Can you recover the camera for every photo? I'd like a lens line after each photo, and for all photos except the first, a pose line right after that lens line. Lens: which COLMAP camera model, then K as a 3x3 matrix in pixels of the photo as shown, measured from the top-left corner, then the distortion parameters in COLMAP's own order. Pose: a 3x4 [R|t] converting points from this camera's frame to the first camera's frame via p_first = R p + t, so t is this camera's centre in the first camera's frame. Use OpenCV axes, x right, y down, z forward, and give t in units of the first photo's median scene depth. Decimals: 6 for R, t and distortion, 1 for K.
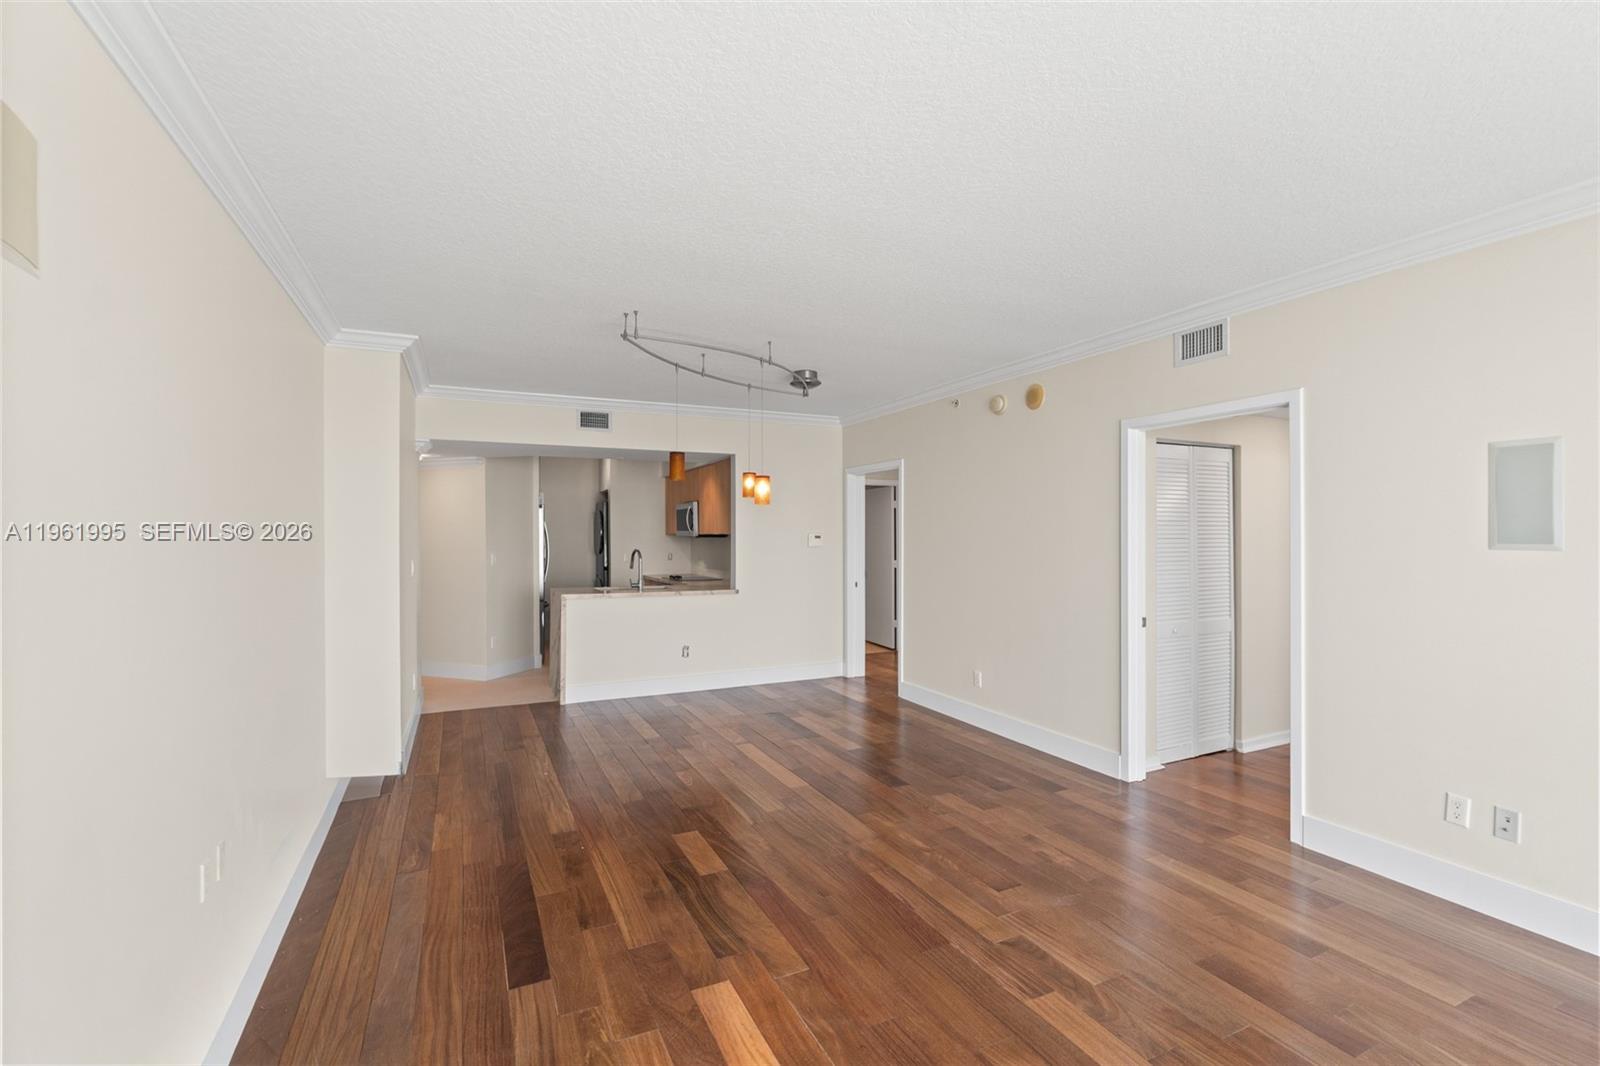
lens RADIAL K [[709.4, 0, 800.9], [0, 709.4, 539.8], [0, 0, 1]] dist [-0.009351, 0.003438]
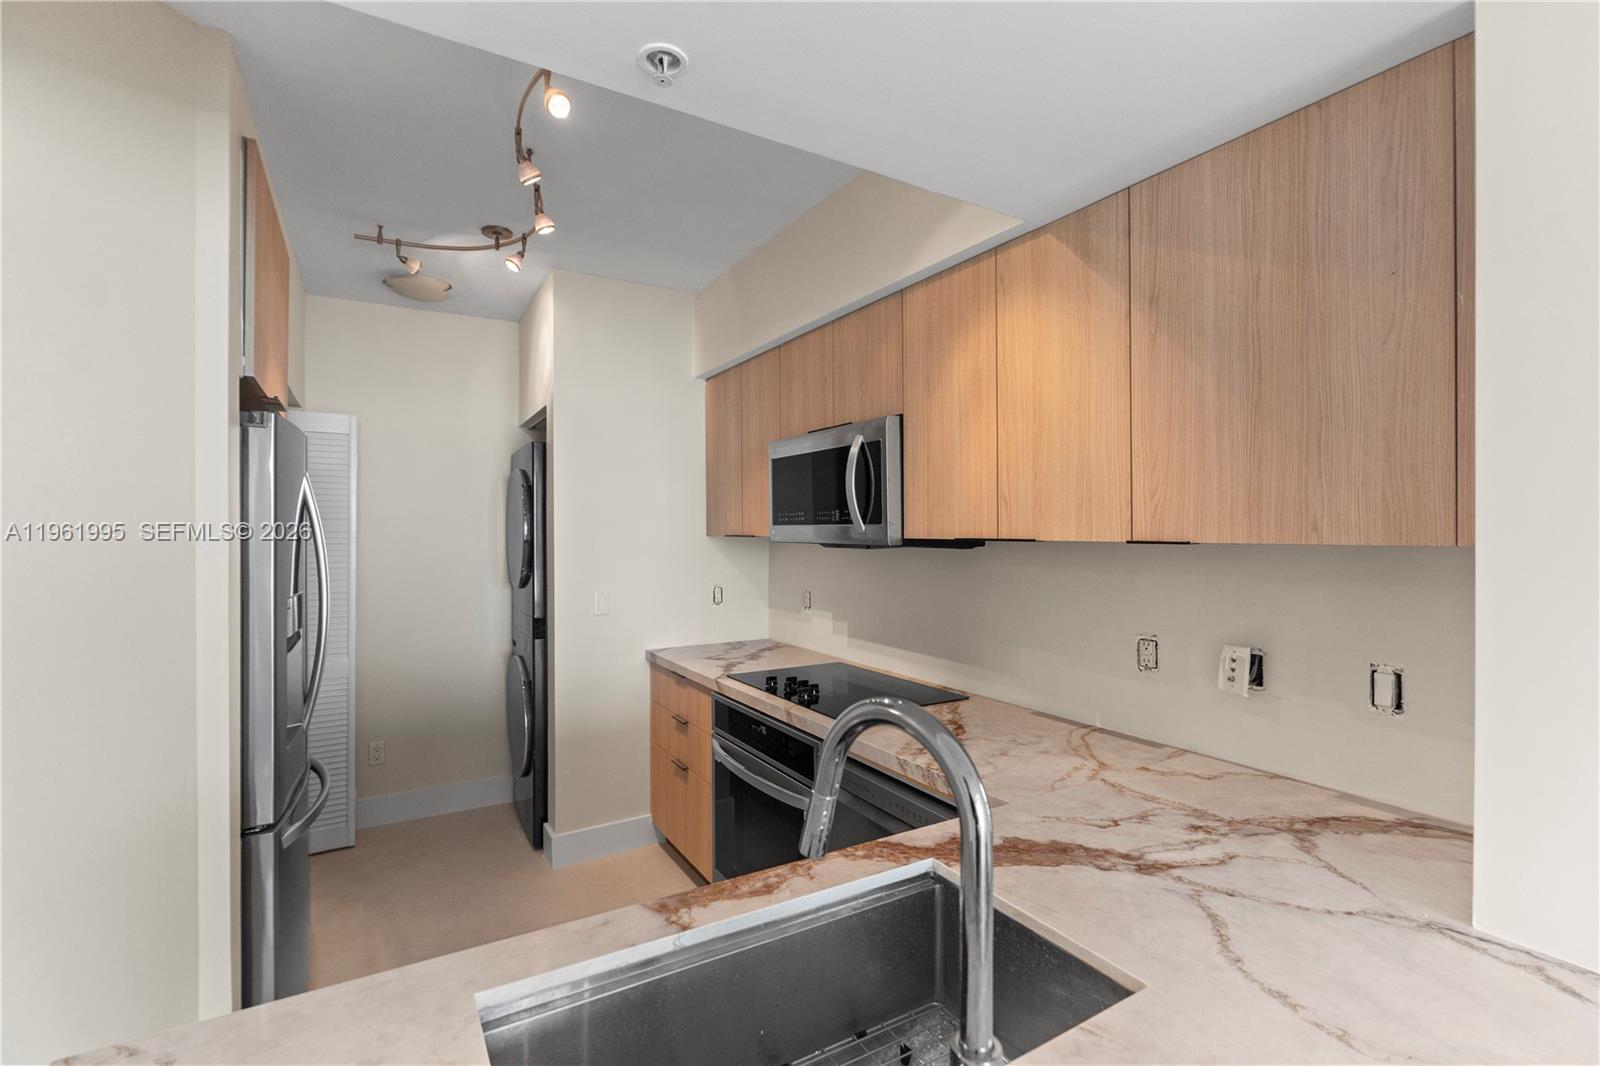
lens RADIAL K [[709.4, 0, 791.9], [0, 709.4, 523.6], [0, 0, 1]] dist [-0.009351, 0.003438]
pose [[0.995795, 0.000014, 0.091612, -0.351668], [0.001609, 0.999843, -0.017640, -0.014273], [-0.091598, 0.017713, 0.995639, 1.225336]]
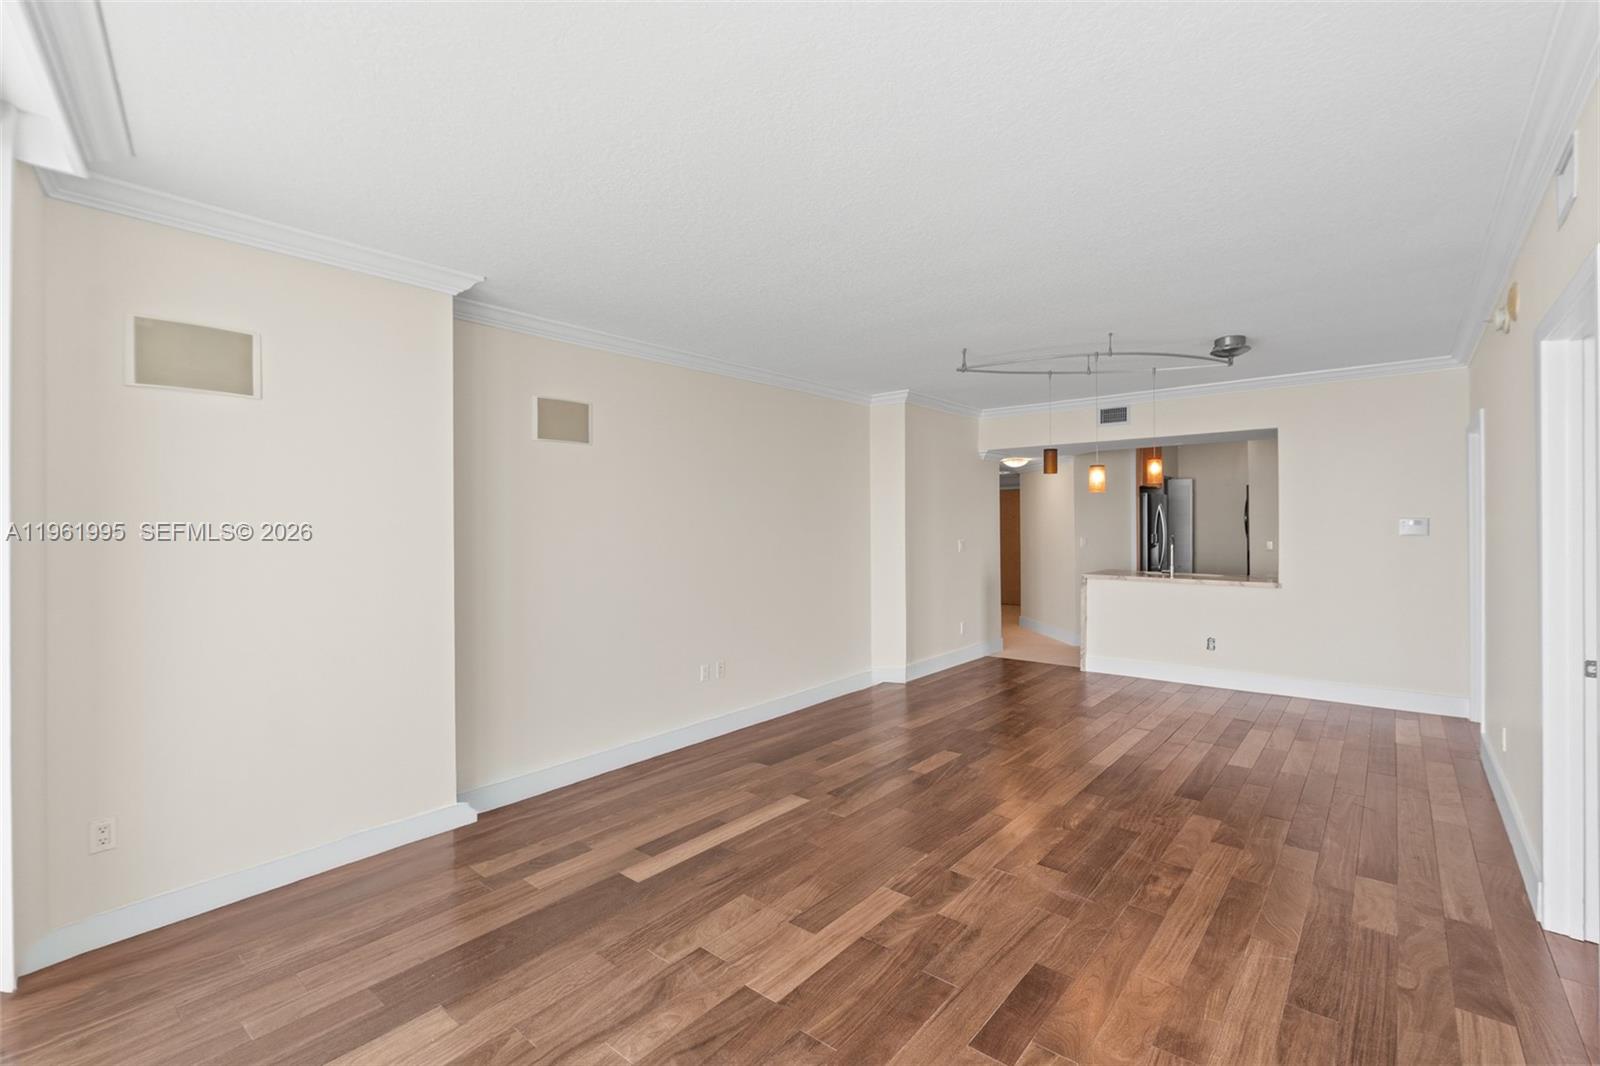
lens RADIAL K [[709.4, 0, 809.9], [0, 709.4, 533.9], [0, 0, 1]] dist [-0.009351, 0.003438]
pose [[0.426323, 0.011628, -0.904496, 0.618736], [-0.001808, 0.999926, 0.012003, -0.000207], [0.904569, -0.003482, 0.426312, 0.147061]]
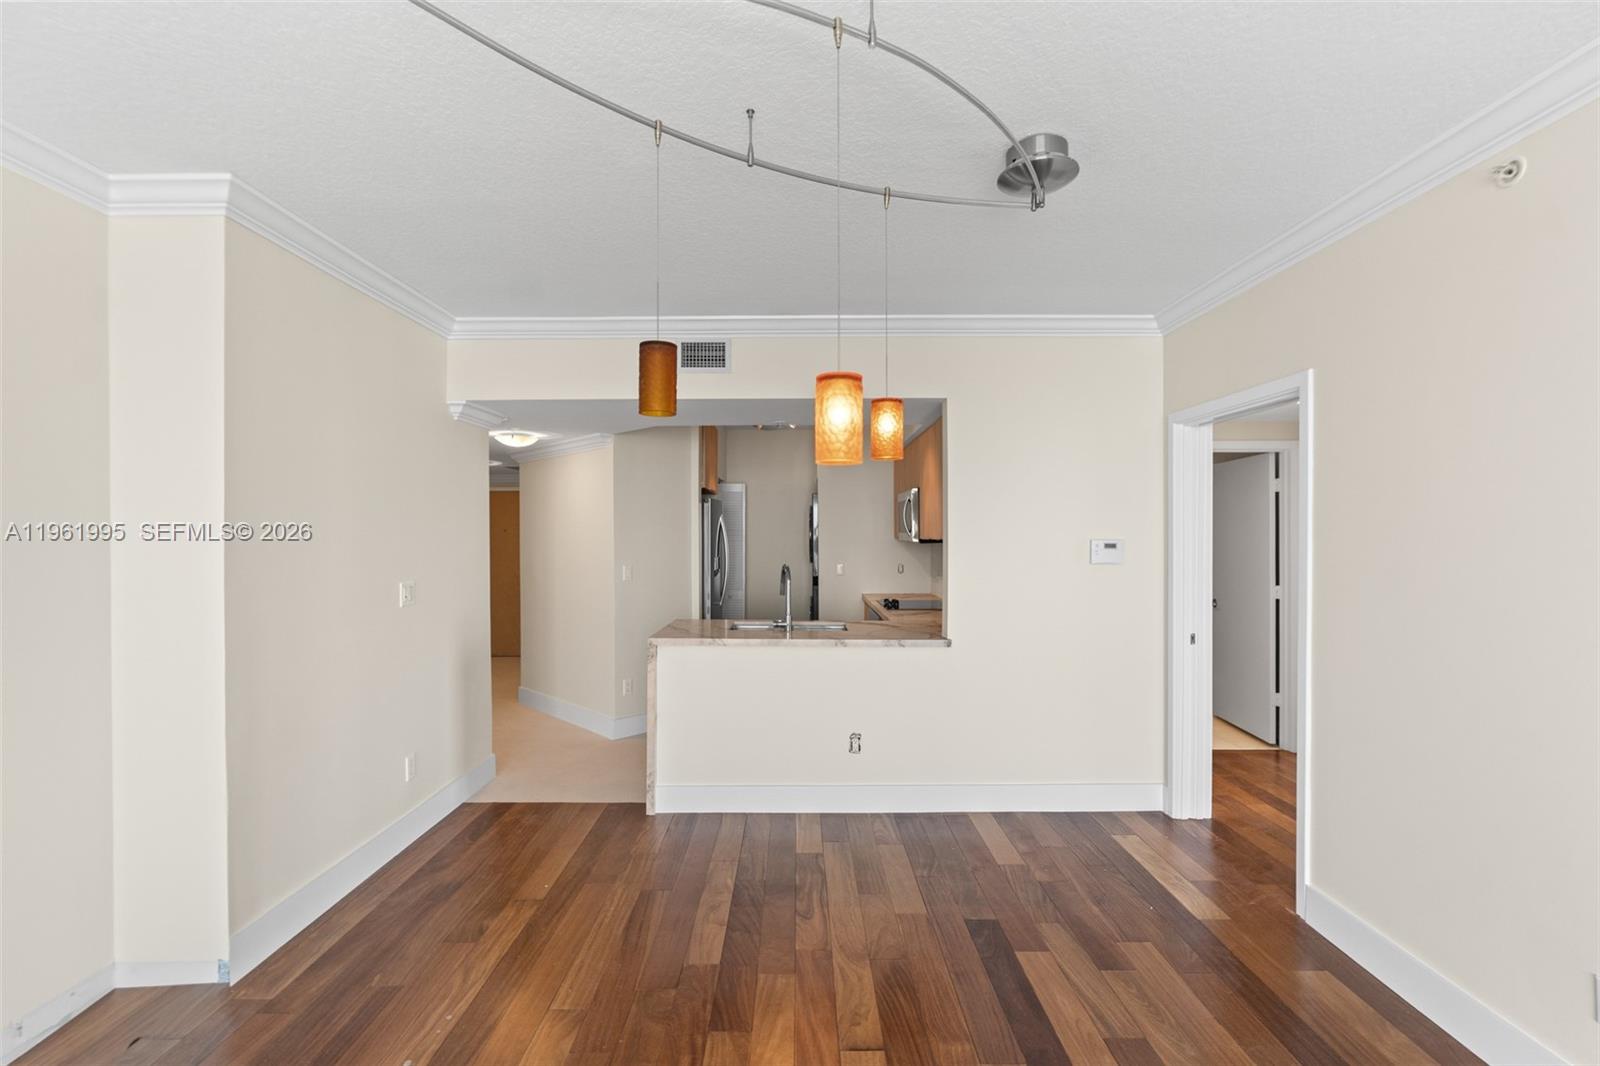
lens RADIAL K [[709.4, 0, 795.6], [0, 709.4, 535.7], [0, 0, 1]] dist [-0.009351, 0.003438]
pose [[0.900821, 0.001825, -0.434186, 0.060844], [-0.003869, 0.999985, -0.003824, -0.013412], [0.434173, 0.005125, 0.900815, 0.604156]]
